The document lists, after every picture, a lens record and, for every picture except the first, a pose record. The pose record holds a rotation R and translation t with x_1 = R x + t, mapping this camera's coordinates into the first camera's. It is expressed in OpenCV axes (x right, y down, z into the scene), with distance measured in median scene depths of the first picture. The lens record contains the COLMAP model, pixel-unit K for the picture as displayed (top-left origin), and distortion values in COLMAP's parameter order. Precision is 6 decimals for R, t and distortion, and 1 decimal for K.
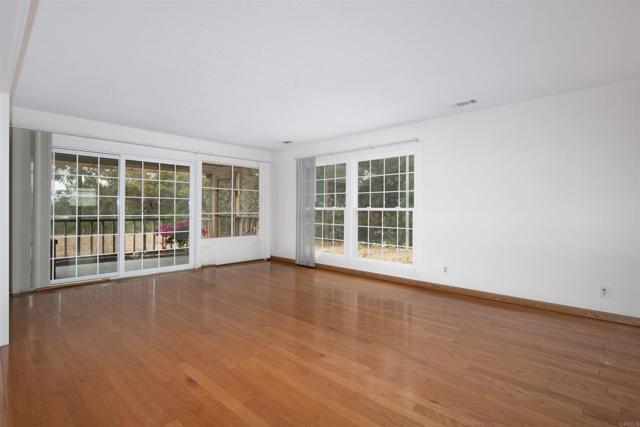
lens RADIAL K [[312.8, 0, 326.5], [0, 312.8, 208.7], [0, 0, 1]] dist [-0.003937, 0.000584]
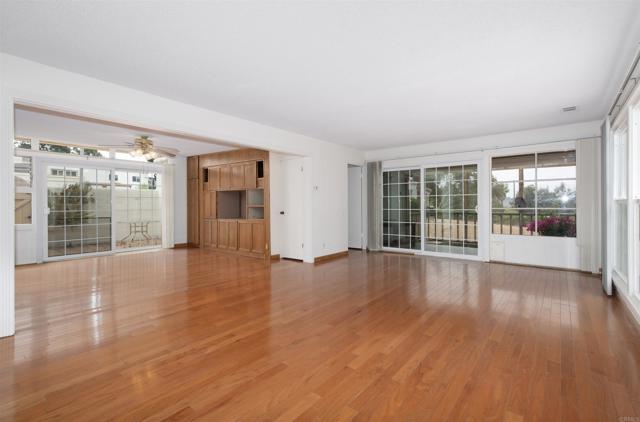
lens RADIAL K [[296.6, 0, 321.1], [0, 296.6, 208.9], [0, 0, 1]] dist [0.017978, -0.000163]
pose [[0.064672, 0.005514, -0.997891, 0.527939], [0.012594, 0.999901, 0.006341, 0.004234], [0.997827, -0.012978, 0.064596, 0.397831]]
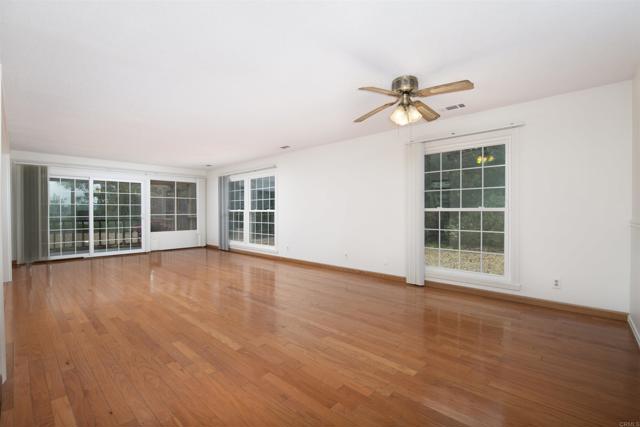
lens RADIAL K [[296.6, 0, 318.4], [0, 296.6, 215.0], [0, 0, 1]] dist [0.017978, -0.000163]
pose [[0.999552, -0.009785, -0.028269, 0.430208], [0.010272, 0.999801, 0.017100, -0.000459], [0.028096, -0.017382, 0.999454, -0.381708]]
